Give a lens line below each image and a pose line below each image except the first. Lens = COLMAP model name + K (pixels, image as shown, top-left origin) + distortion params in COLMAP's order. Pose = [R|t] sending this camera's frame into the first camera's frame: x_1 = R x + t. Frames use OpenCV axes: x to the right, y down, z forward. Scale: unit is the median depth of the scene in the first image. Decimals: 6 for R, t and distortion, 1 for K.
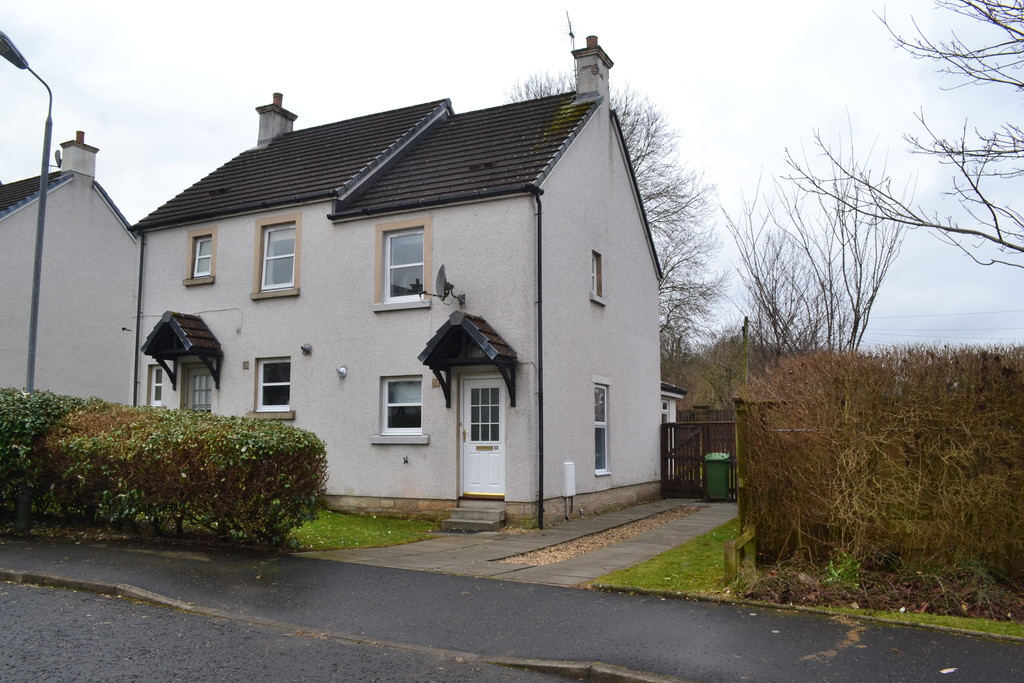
lens RADIAL K [[819.9, 0, 504.5], [0, 819.9, 347.1], [0, 0, 1]] dist [-0.075089, 0.007505]
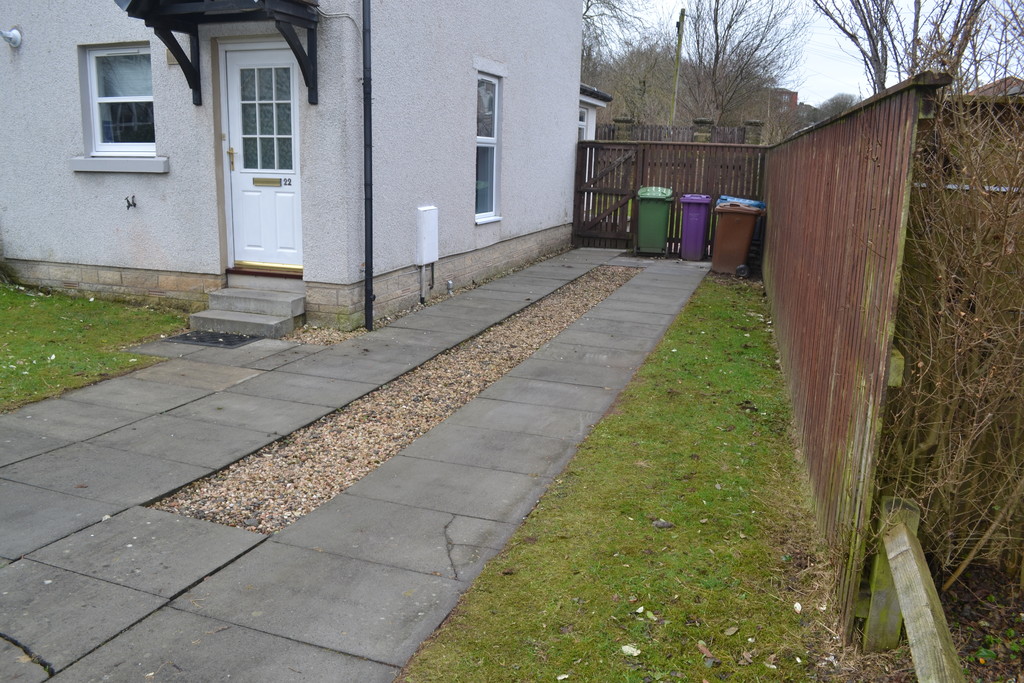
lens RADIAL K [[819.9, 0, 504.5], [0, 819.9, 347.1], [0, 0, 1]] dist [-0.075089, 0.007505]
pose [[0.992775, -0.005519, 0.119866, 0.064589], [-0.035475, 0.940787, 0.337137, 0.037368], [-0.114629, -0.338953, 0.933794, 0.424550]]
